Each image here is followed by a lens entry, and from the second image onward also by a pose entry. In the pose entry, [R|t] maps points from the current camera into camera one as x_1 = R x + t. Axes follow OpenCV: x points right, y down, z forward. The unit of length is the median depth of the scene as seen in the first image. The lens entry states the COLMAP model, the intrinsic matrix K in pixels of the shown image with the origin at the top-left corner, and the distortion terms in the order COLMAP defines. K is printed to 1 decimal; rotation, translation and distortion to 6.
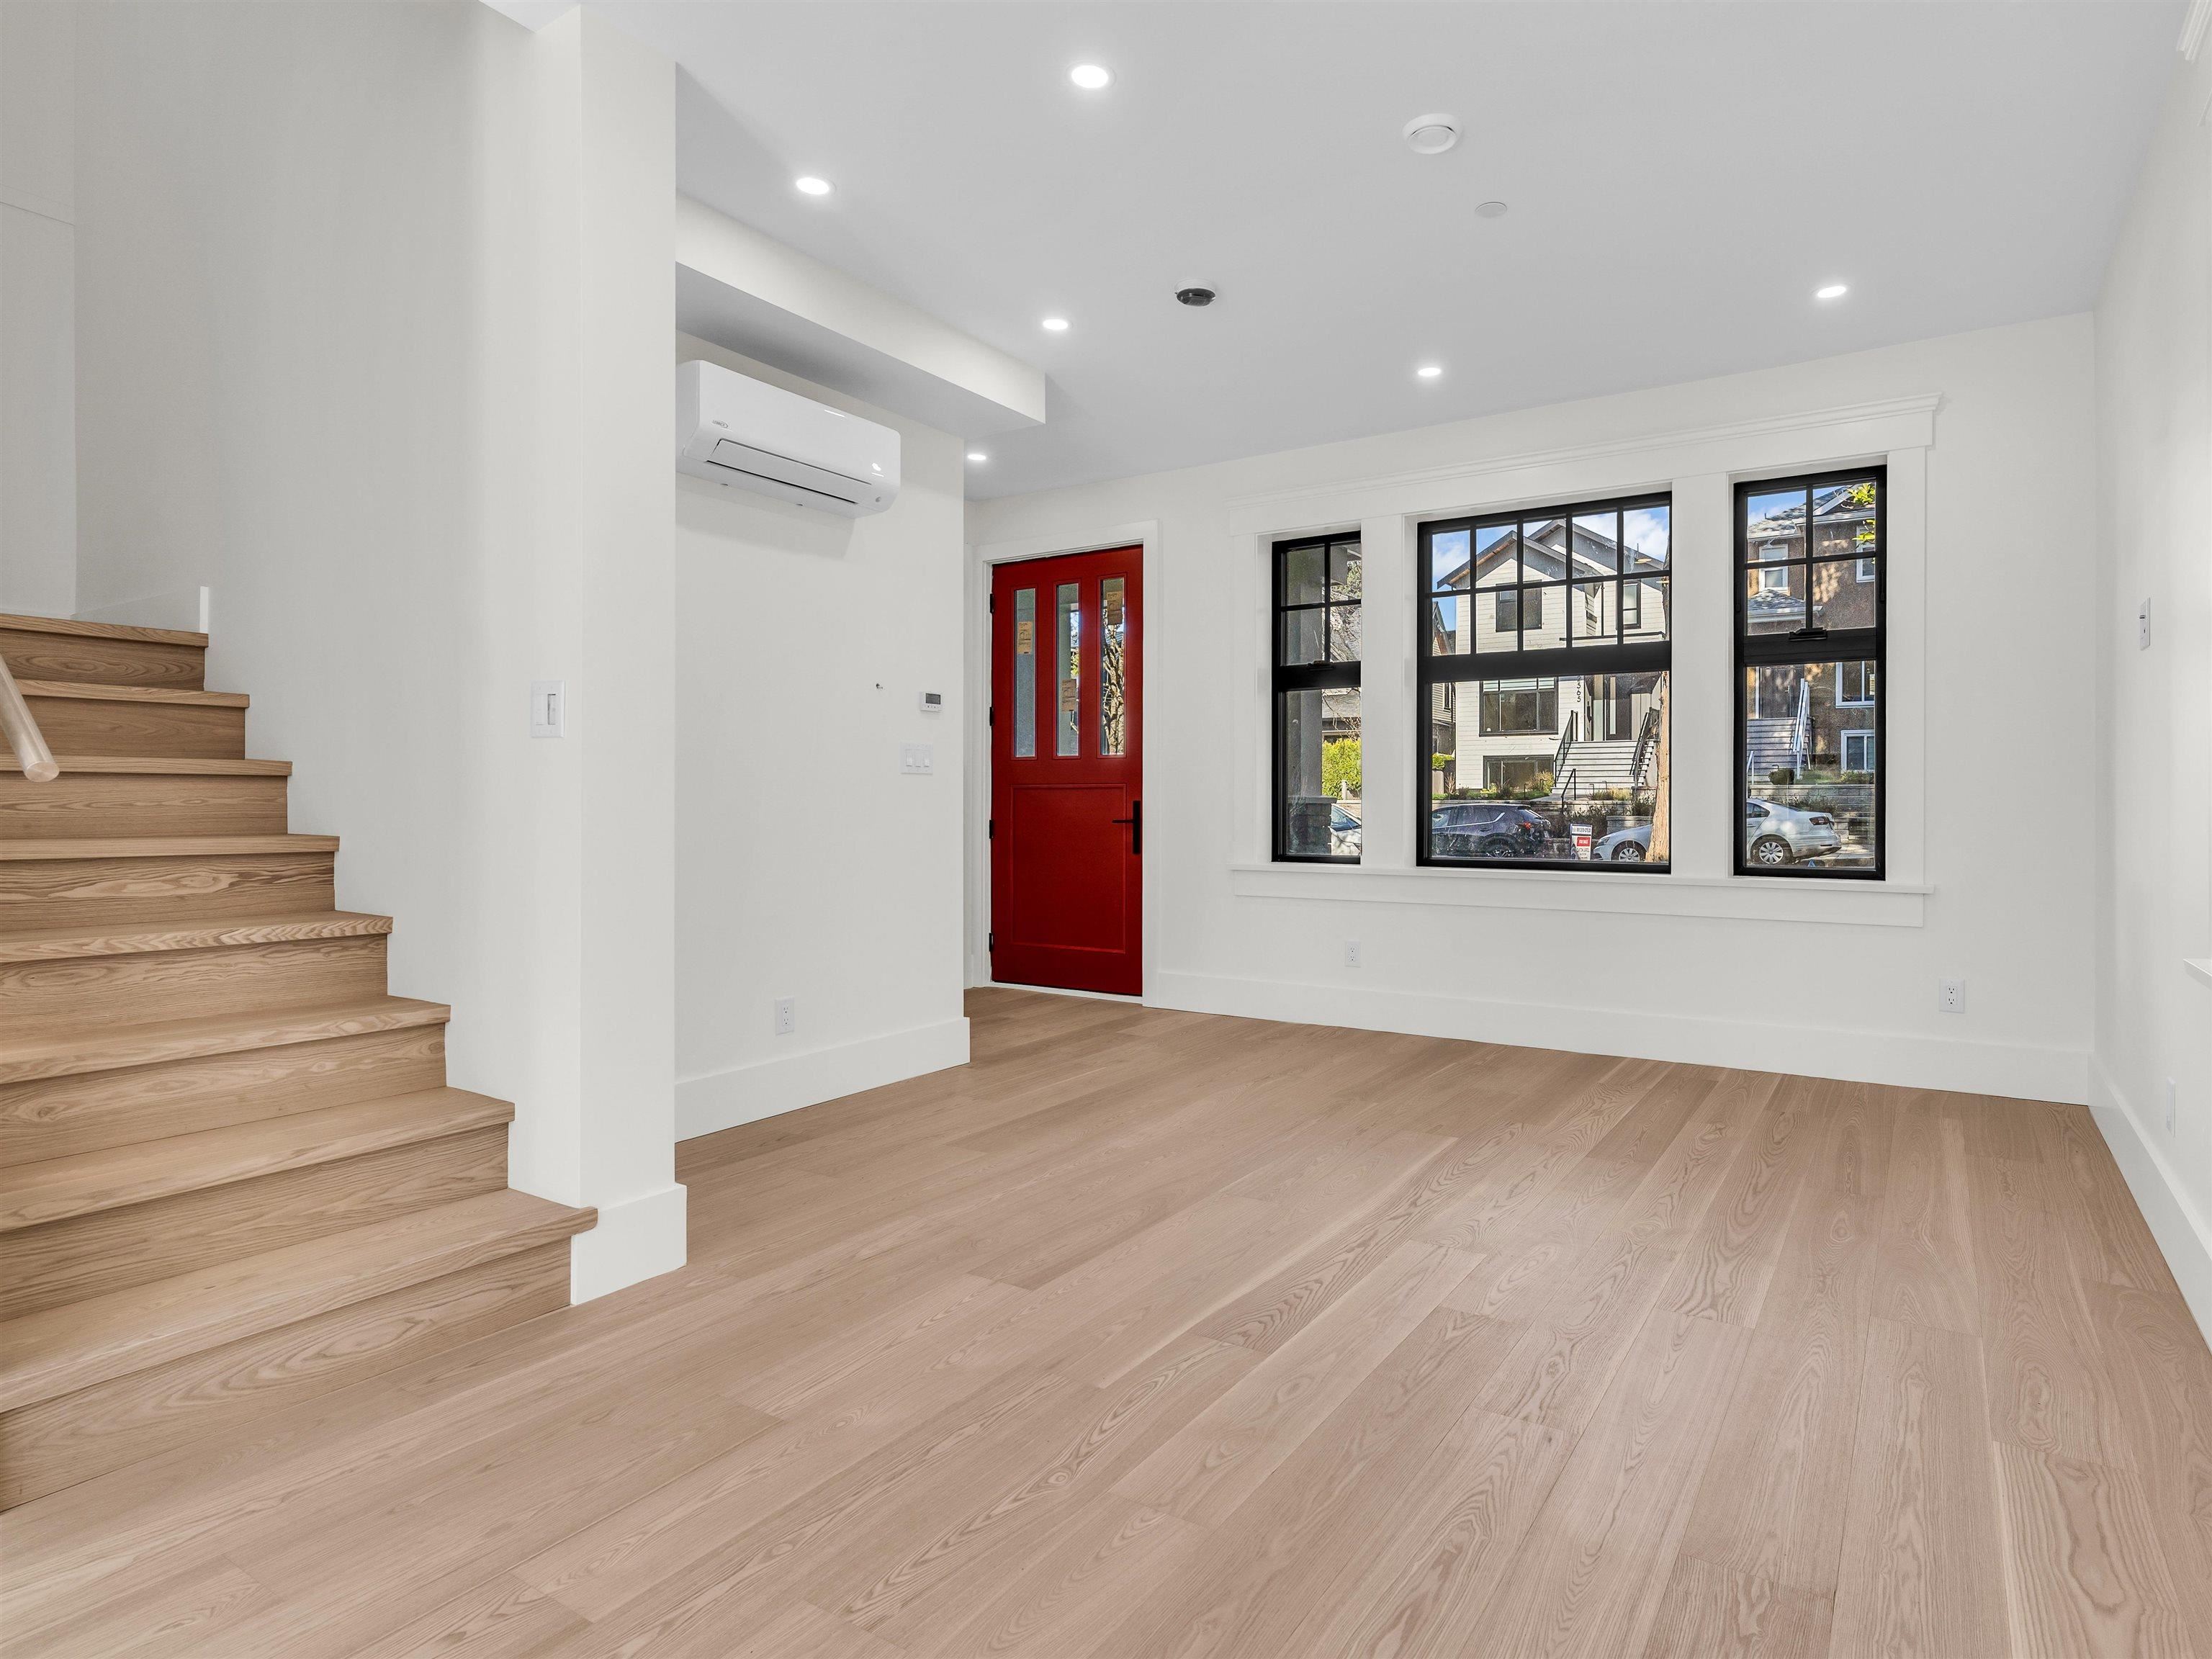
lens RADIAL K [[1190.0, 0, 1212.5], [0, 1190.0, 818.1], [0, 0, 1]] dist [-0.001436, 0.002336]
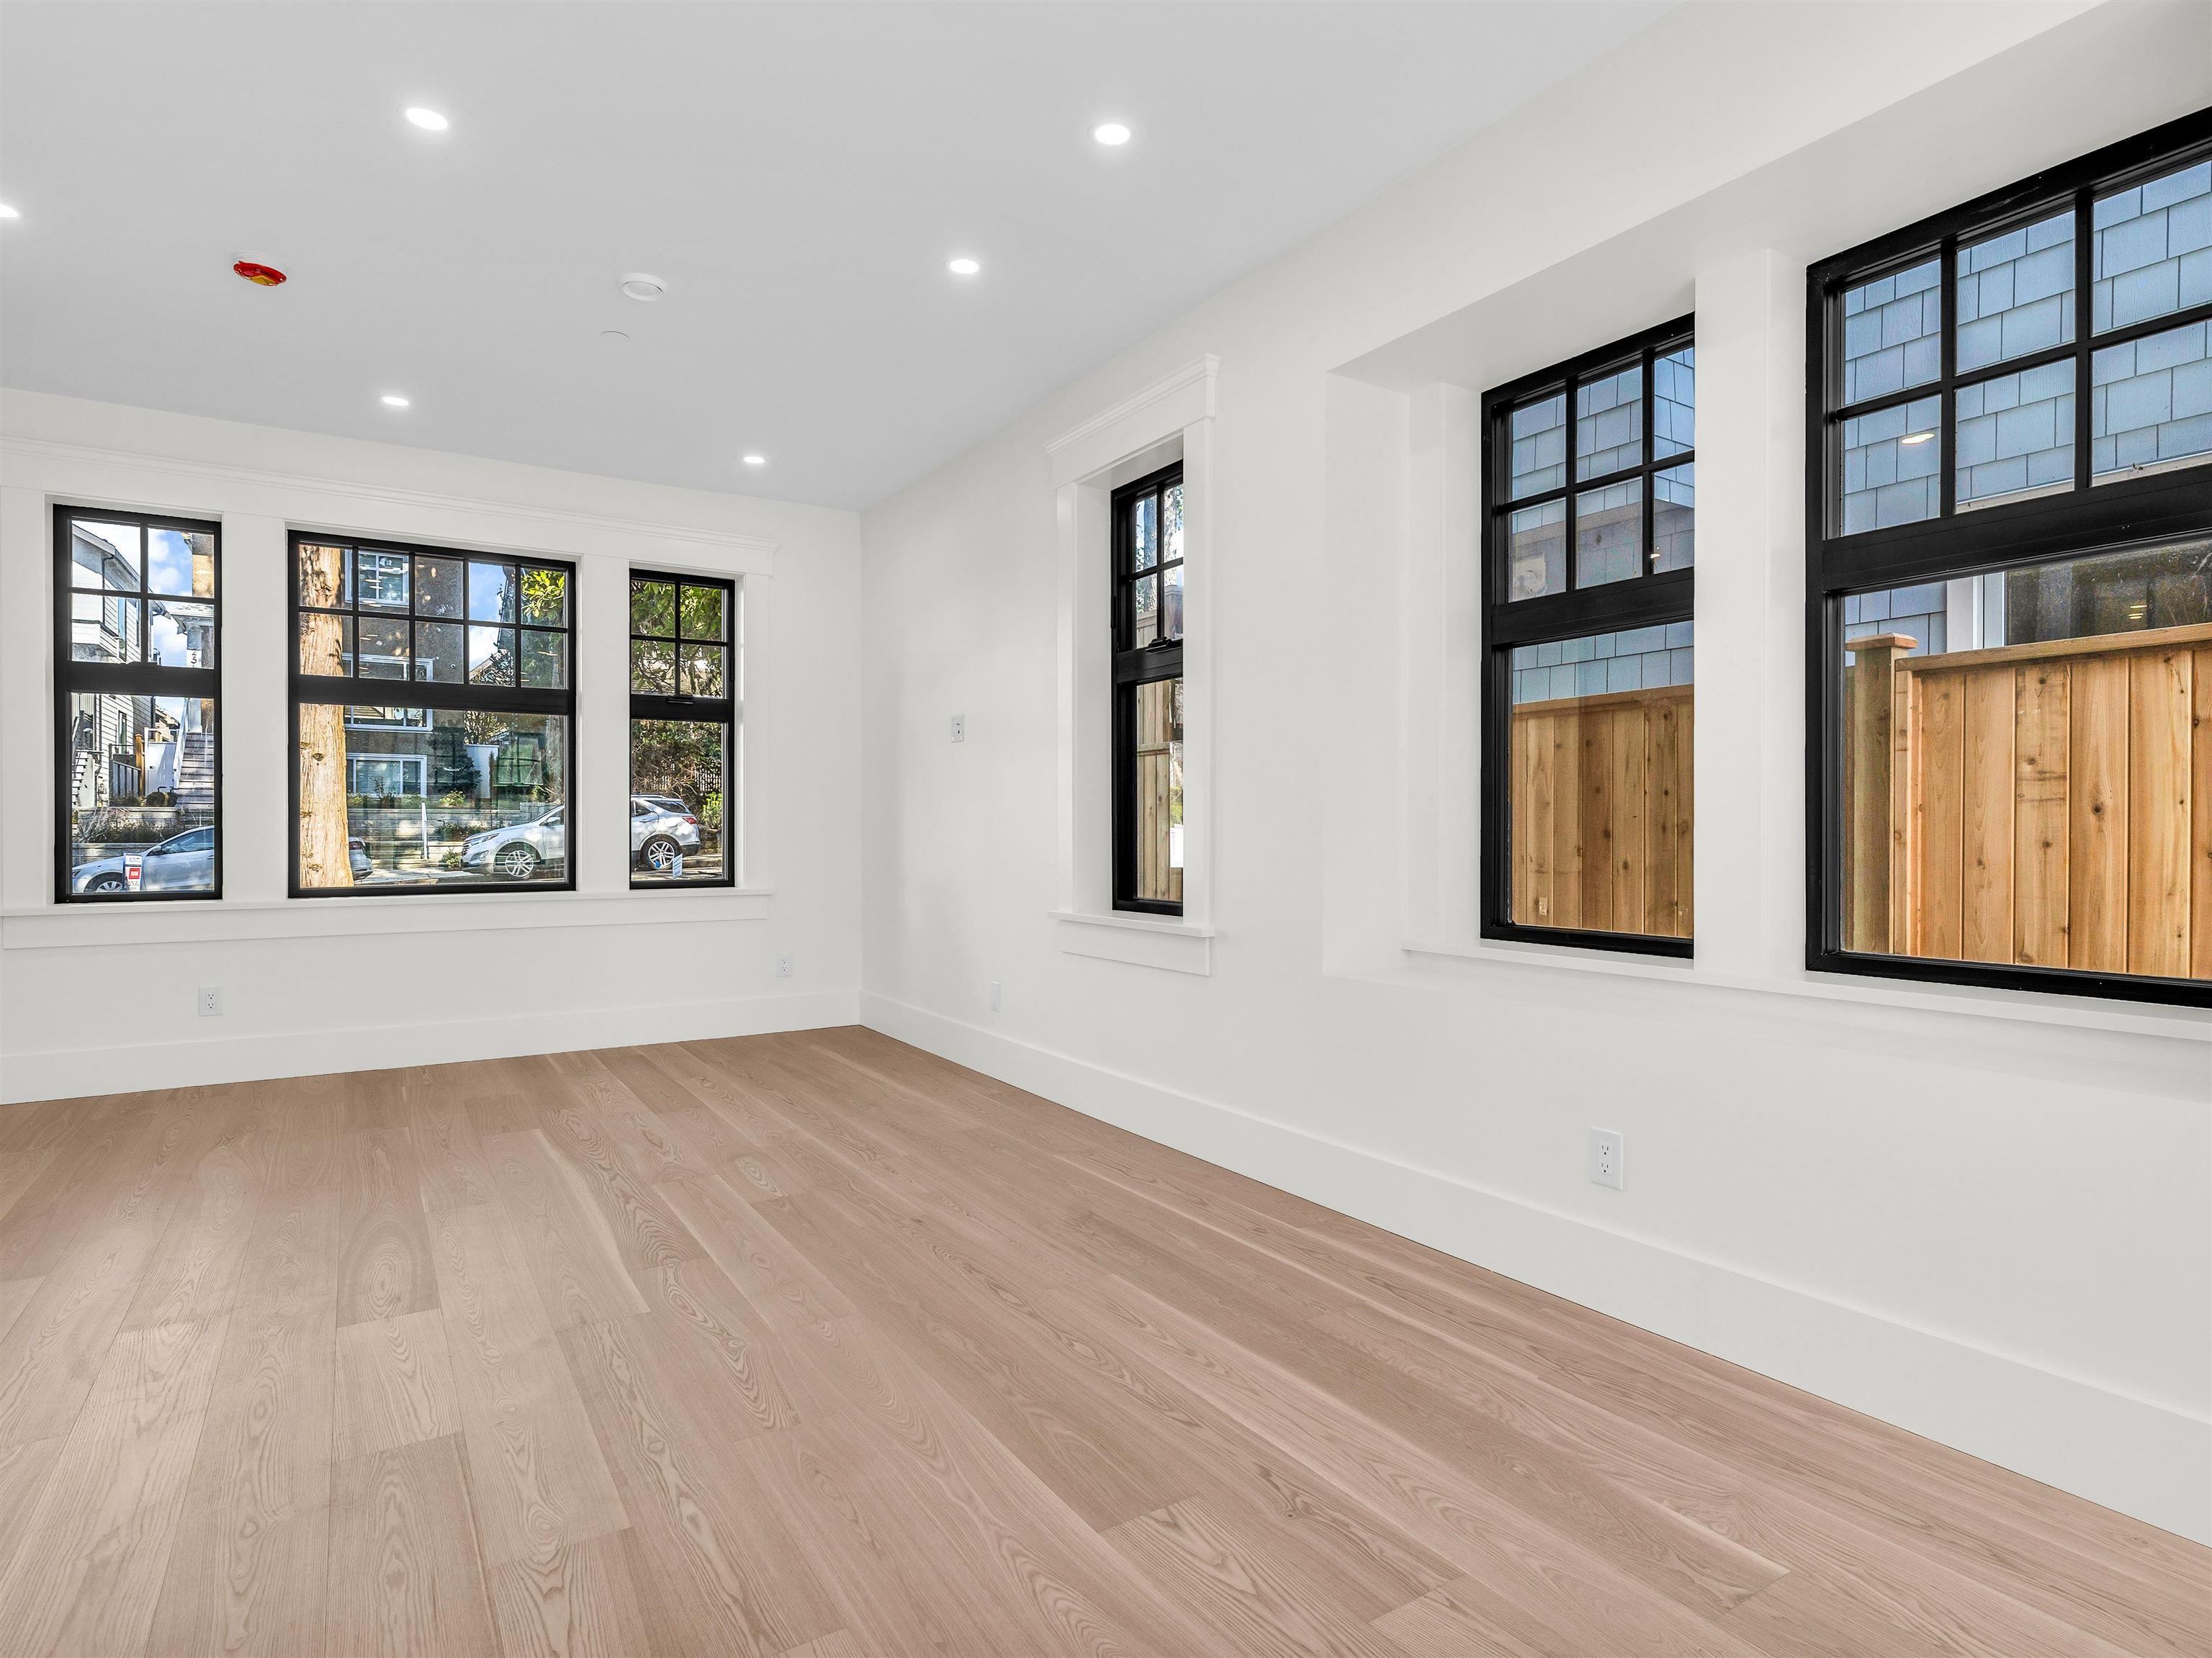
lens RADIAL K [[1189.9, 0, 1102.5], [0, 1189.9, 832.2], [0, 0, 1]] dist [-0.001436, 0.002336]
pose [[0.452186, -0.002059, 0.891922, -0.458679], [0.010099, 0.999945, -0.002811, -0.001969], [-0.891867, 0.010278, 0.452181, 0.013896]]
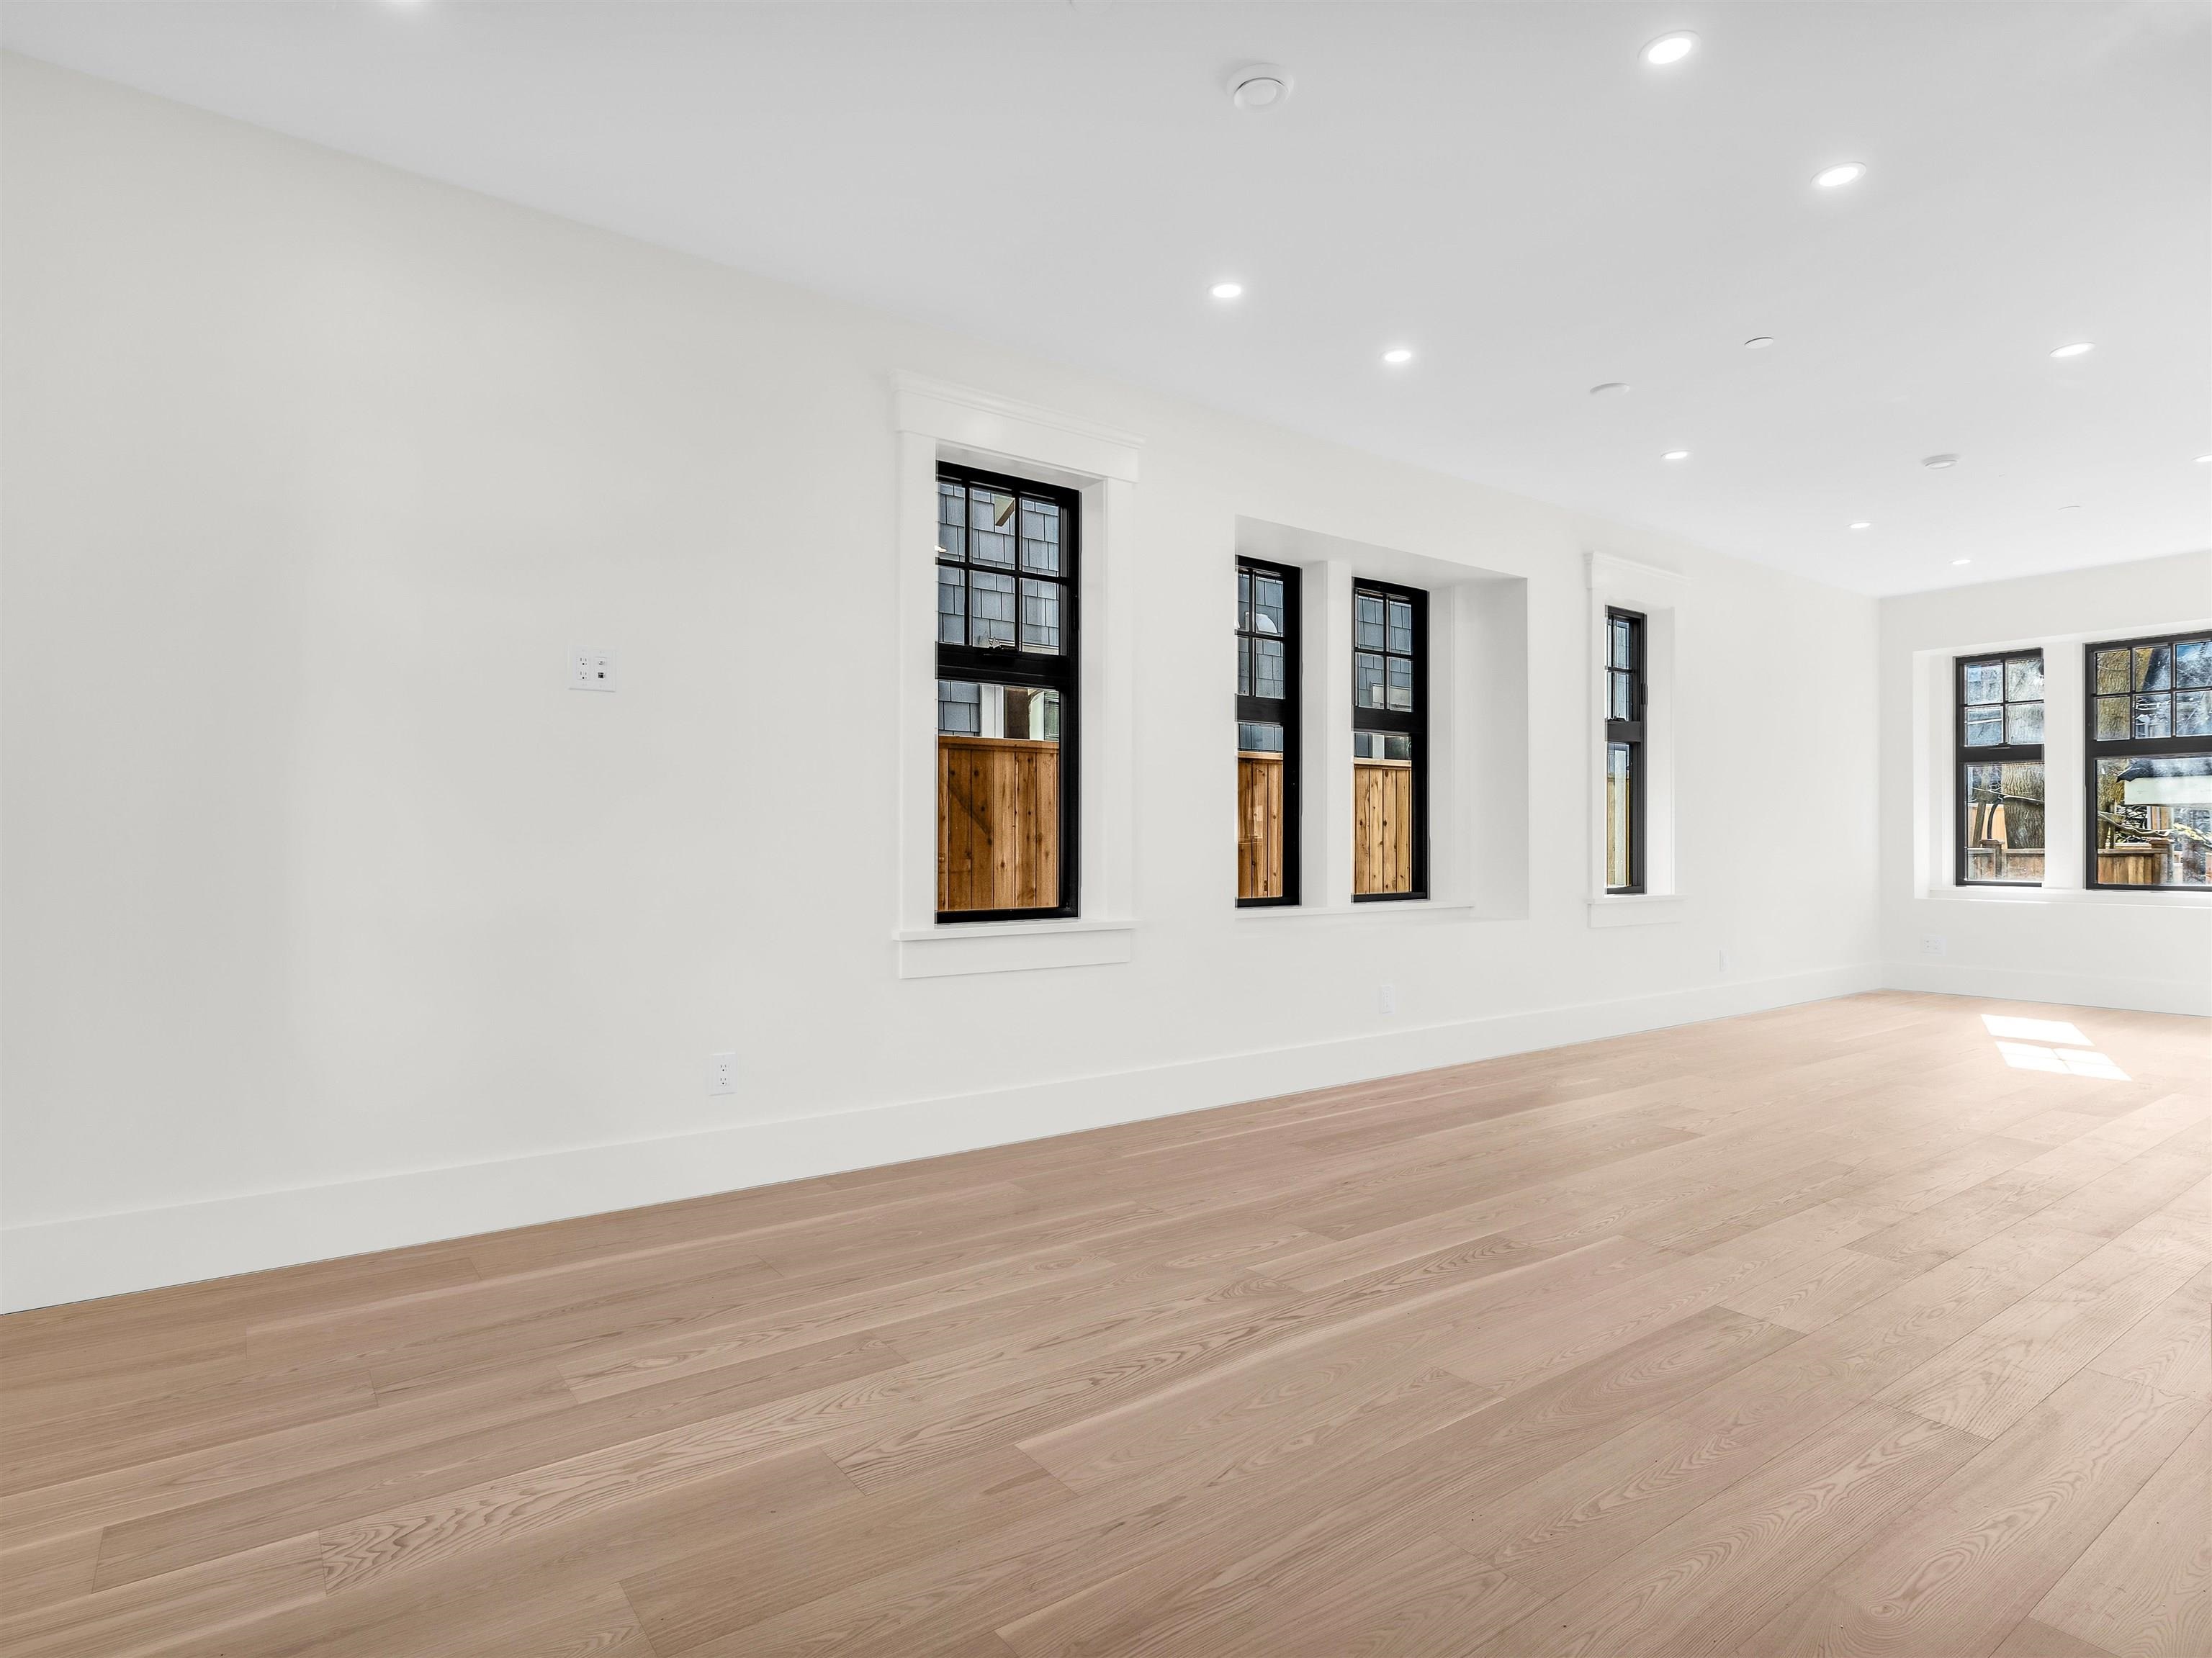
lens RADIAL K [[1189.9, 0, 1090.6], [0, 1189.9, 832.7], [0, 0, 1]] dist [-0.001436, 0.002336]
pose [[-0.920375, 0.001163, 0.391035, -0.031551], [0.001548, 0.999999, 0.000669, -0.009332], [-0.391034, 0.001221, -0.920376, 1.234481]]
